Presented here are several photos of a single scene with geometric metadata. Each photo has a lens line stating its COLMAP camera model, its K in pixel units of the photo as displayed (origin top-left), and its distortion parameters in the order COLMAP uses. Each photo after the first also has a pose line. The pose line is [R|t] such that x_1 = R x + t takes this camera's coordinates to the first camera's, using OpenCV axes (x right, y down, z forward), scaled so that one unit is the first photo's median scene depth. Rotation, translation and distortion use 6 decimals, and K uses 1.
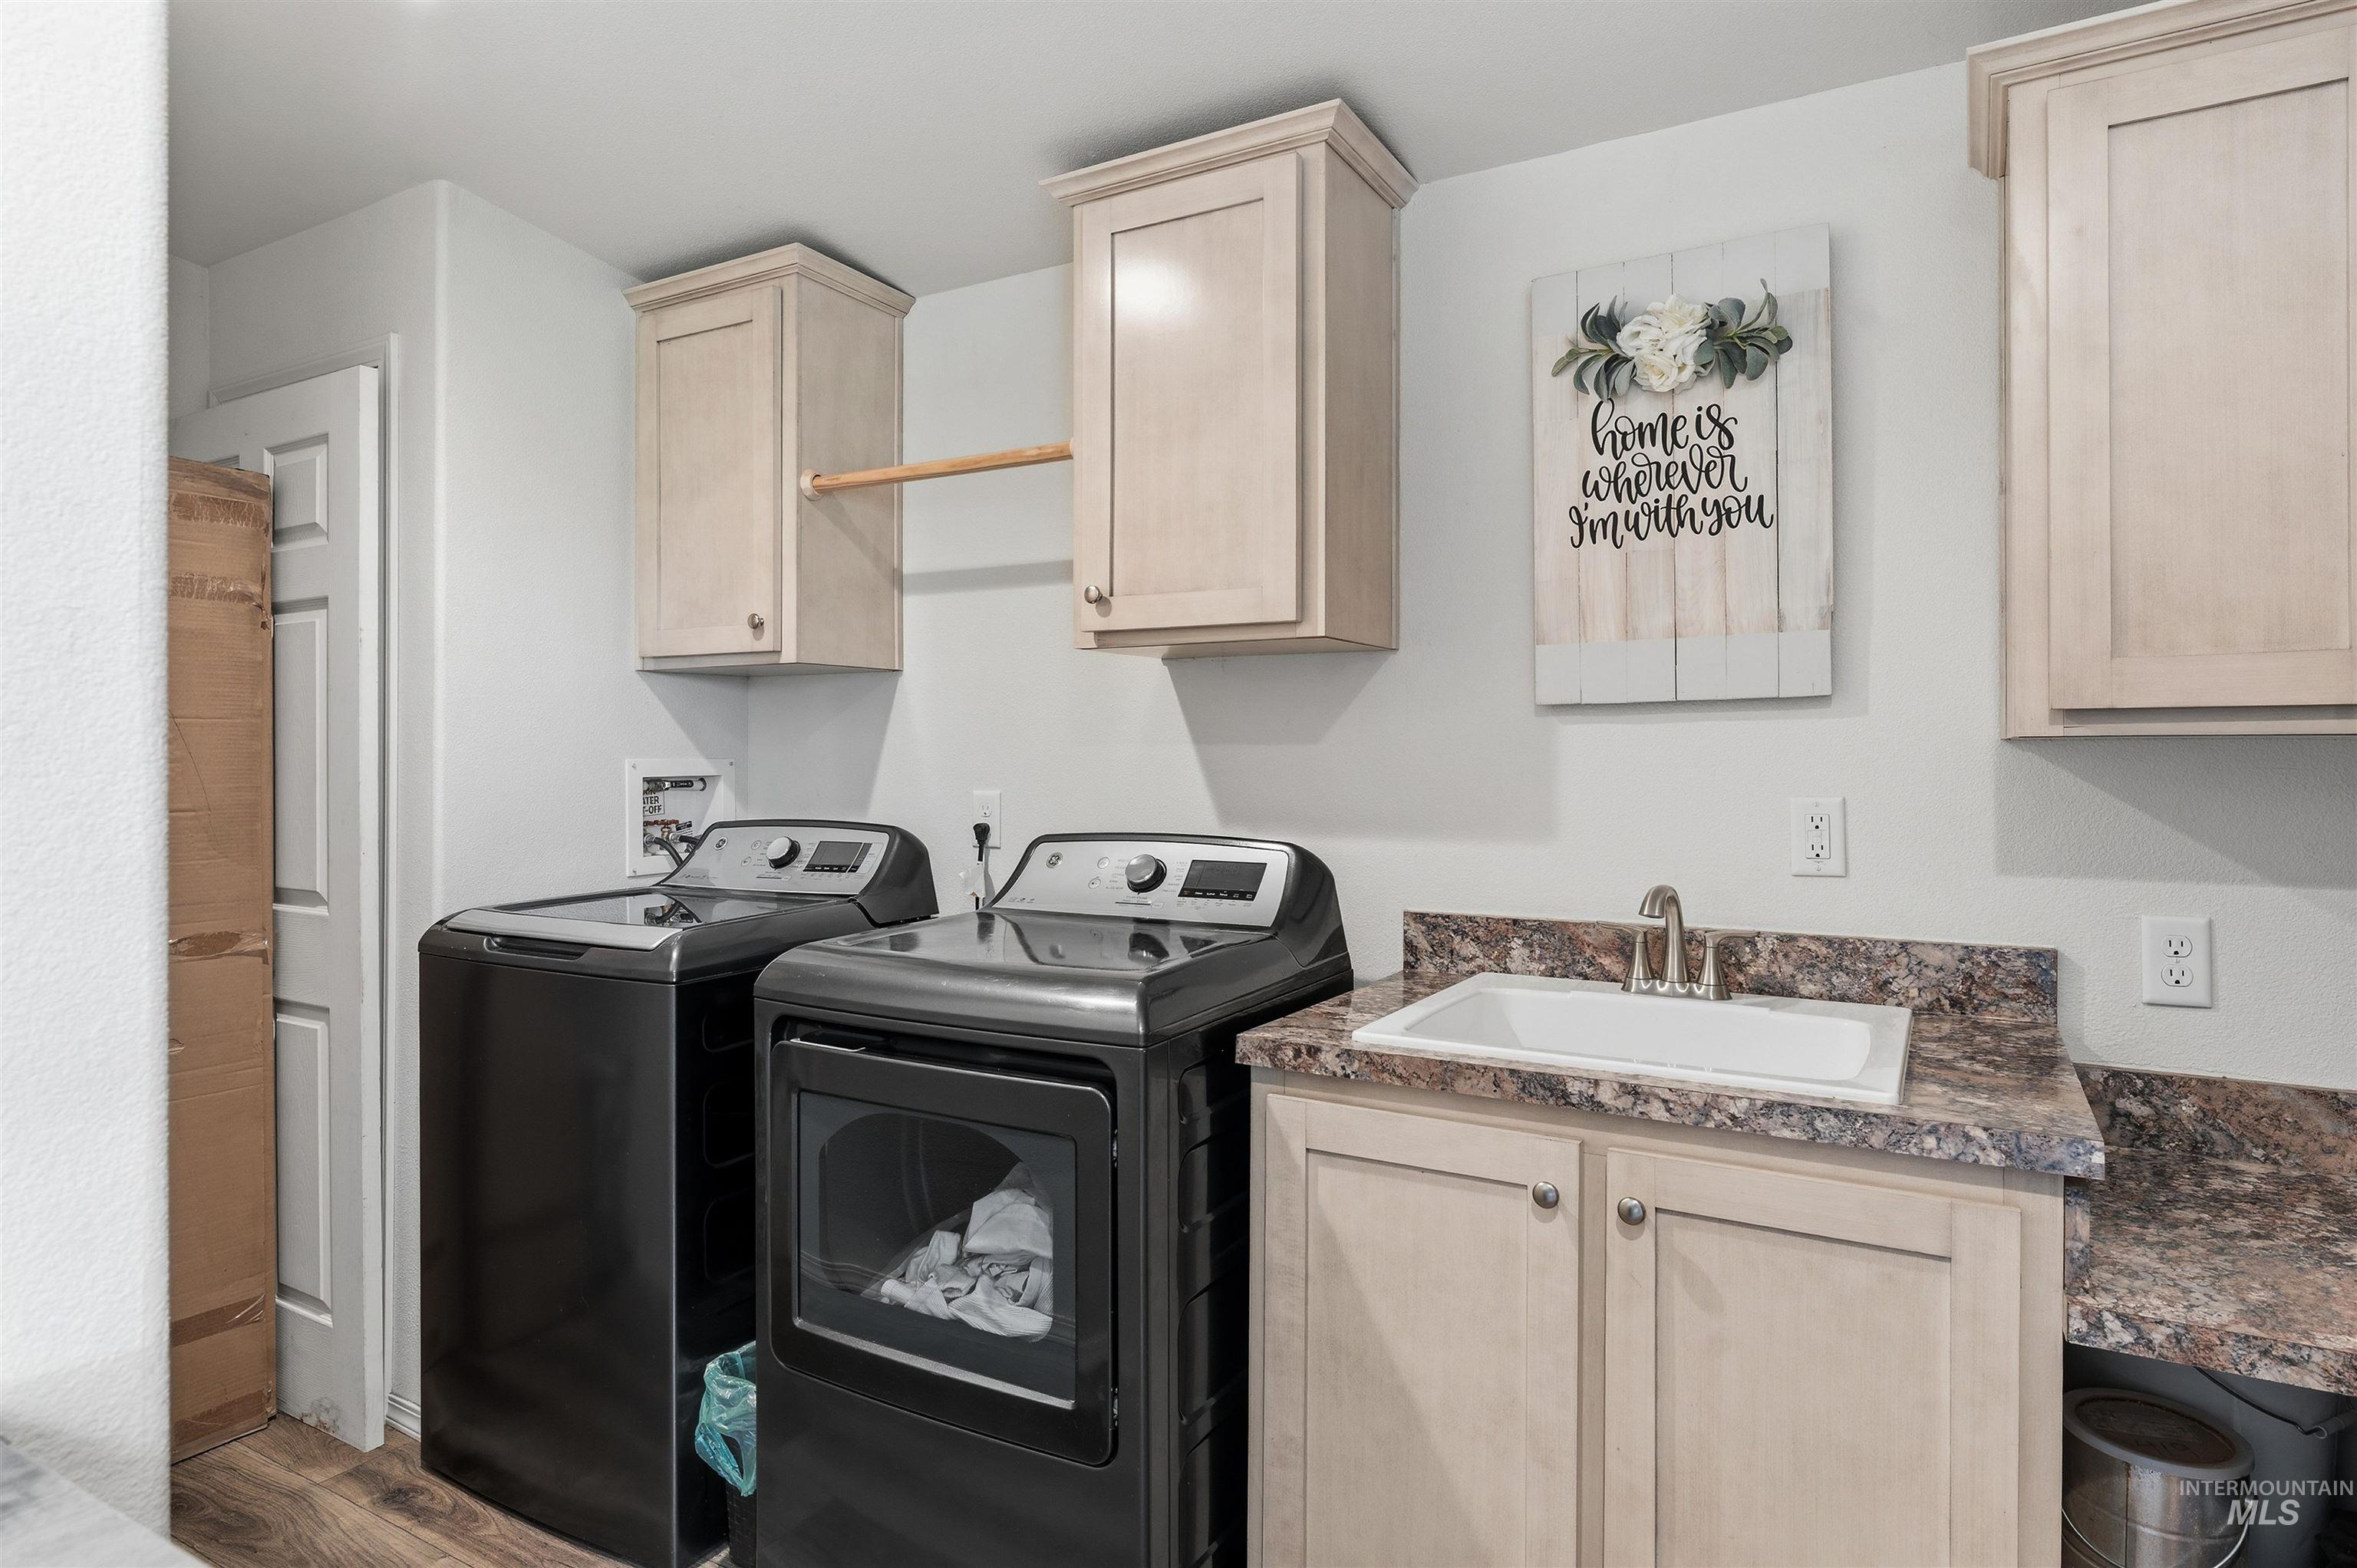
lens RADIAL K [[1317.5, 0, 1175.8], [0, 1317.5, 767.1], [0, 0, 1]] dist [-0.006354, 0.005550]
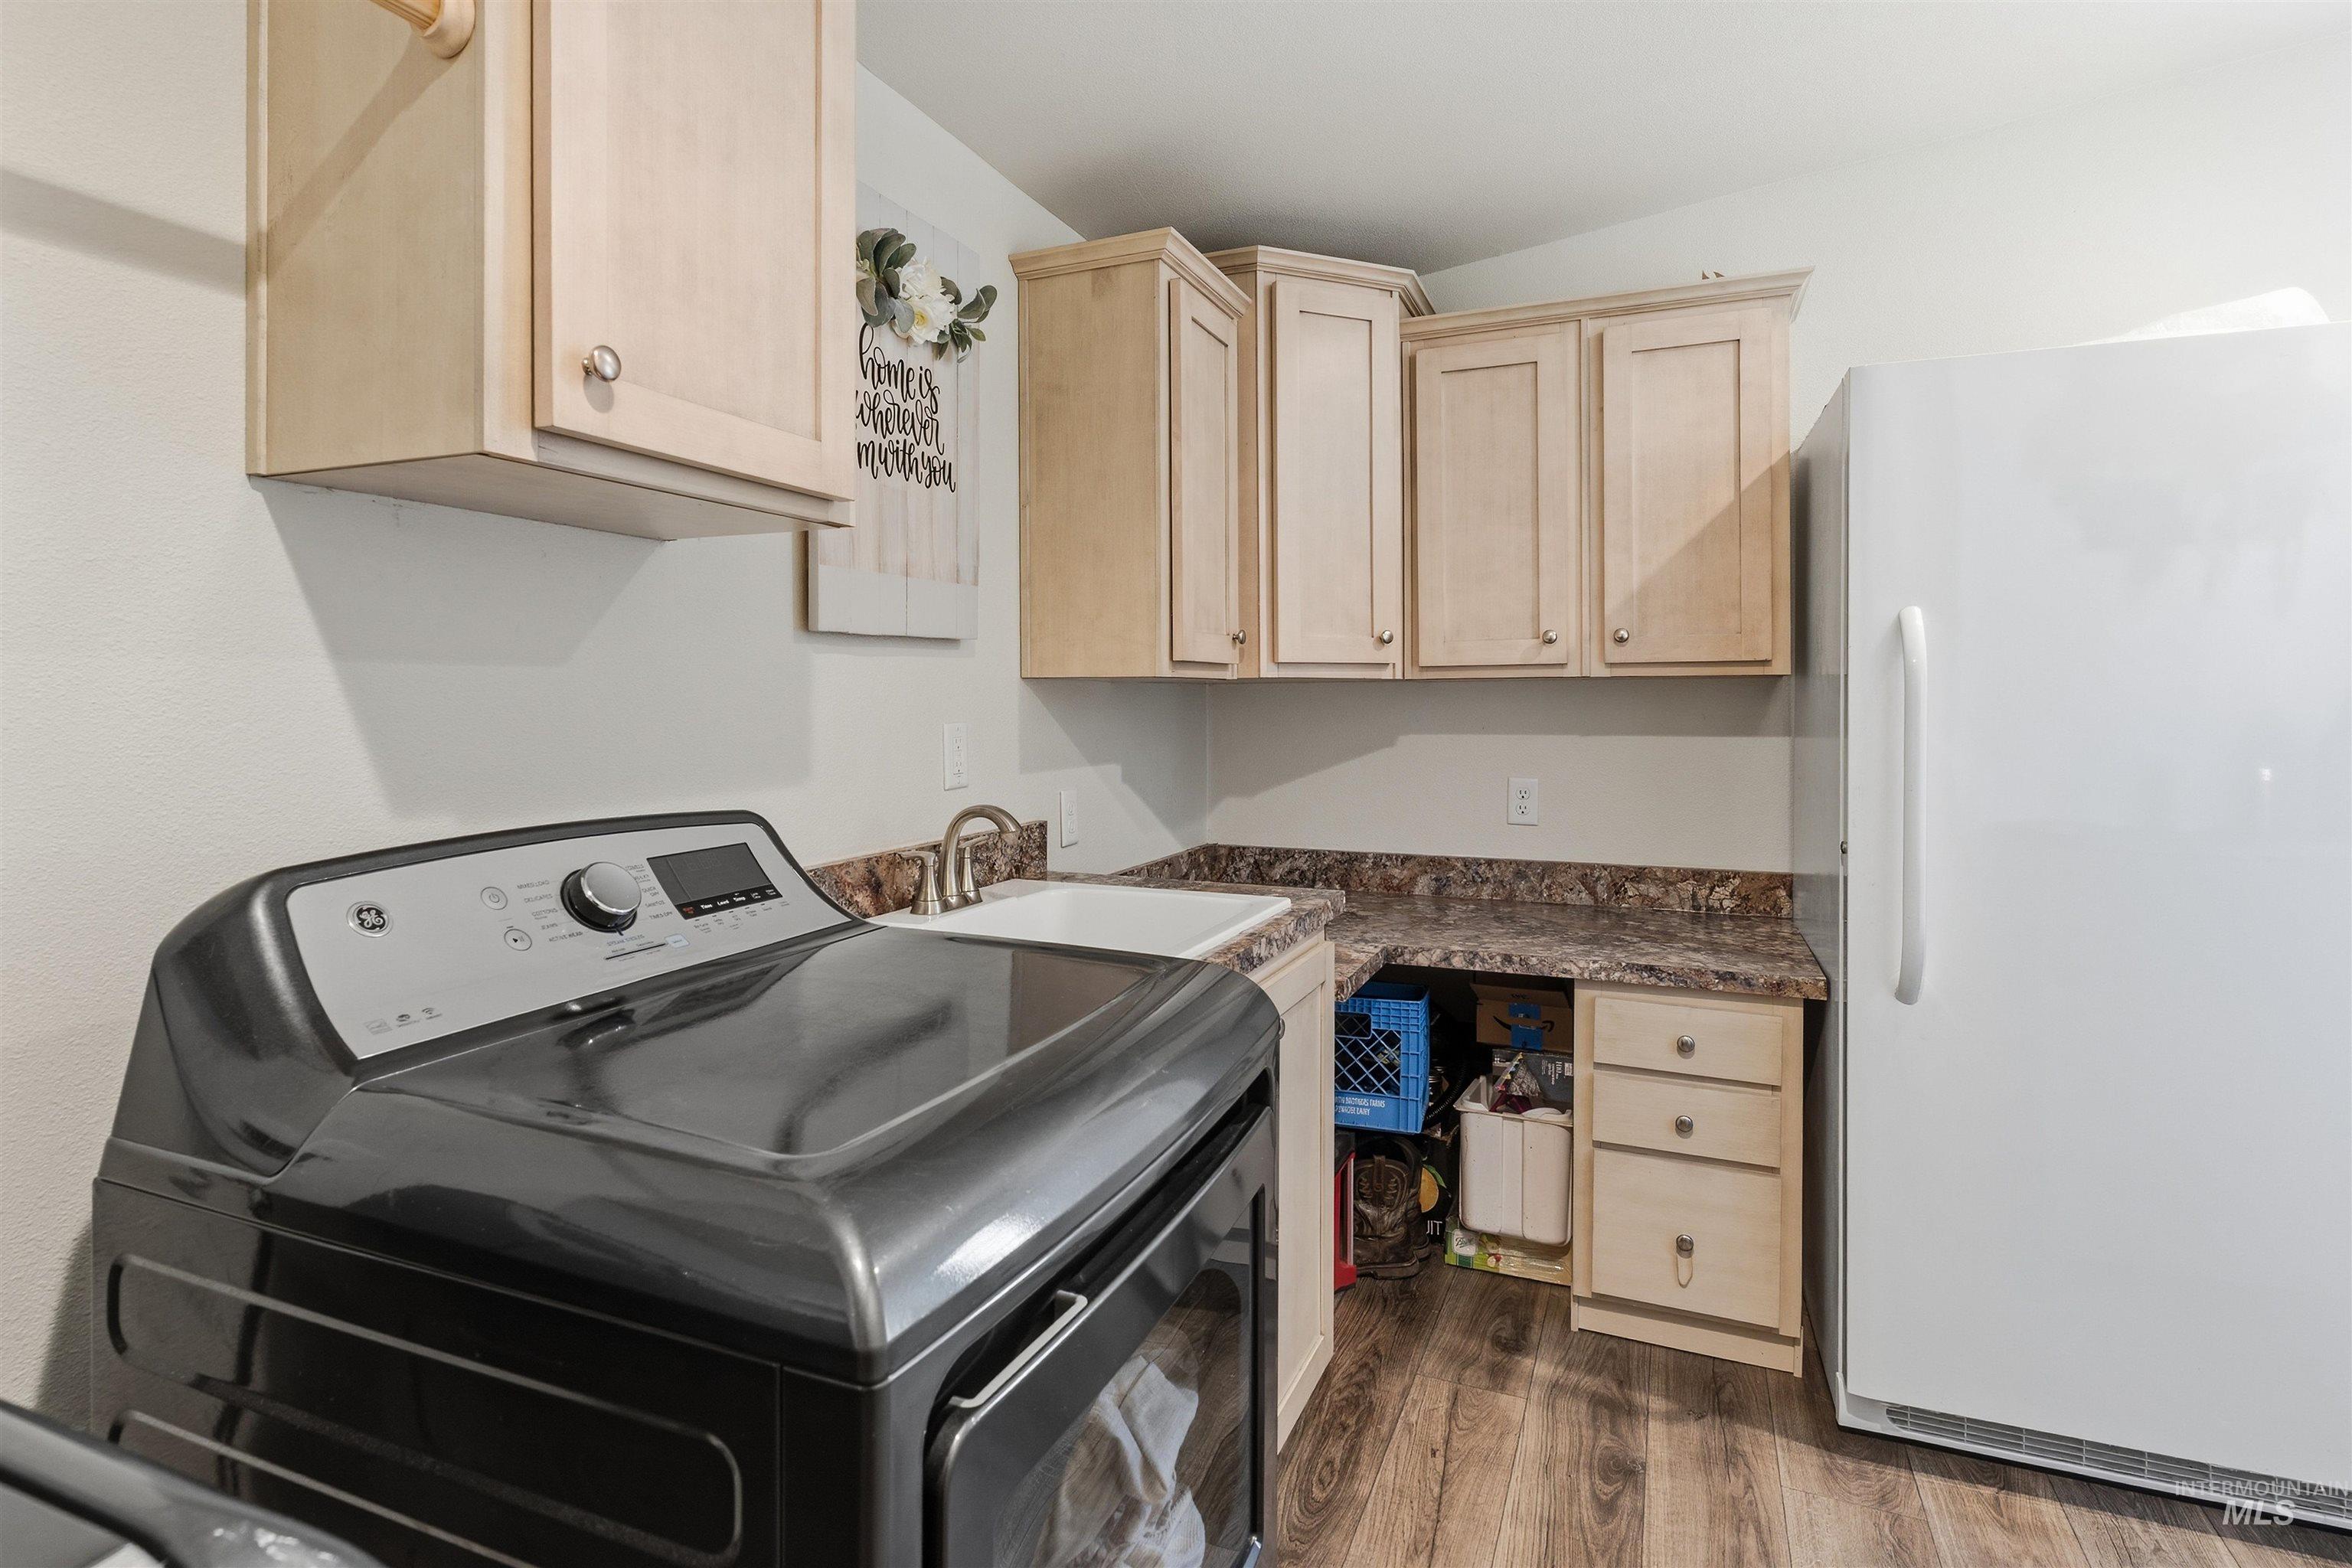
lens RADIAL K [[1177.1, 0, 1174.7], [0, 1177.1, 707.4], [0, 0, 1]] dist [-0.000091, -0.000001]
pose [[-0.130779, -0.009650, 0.991365, -0.589280], [0.006468, 0.999923, 0.010586, -0.001428], [-0.991390, 0.007797, -0.130707, 0.912907]]
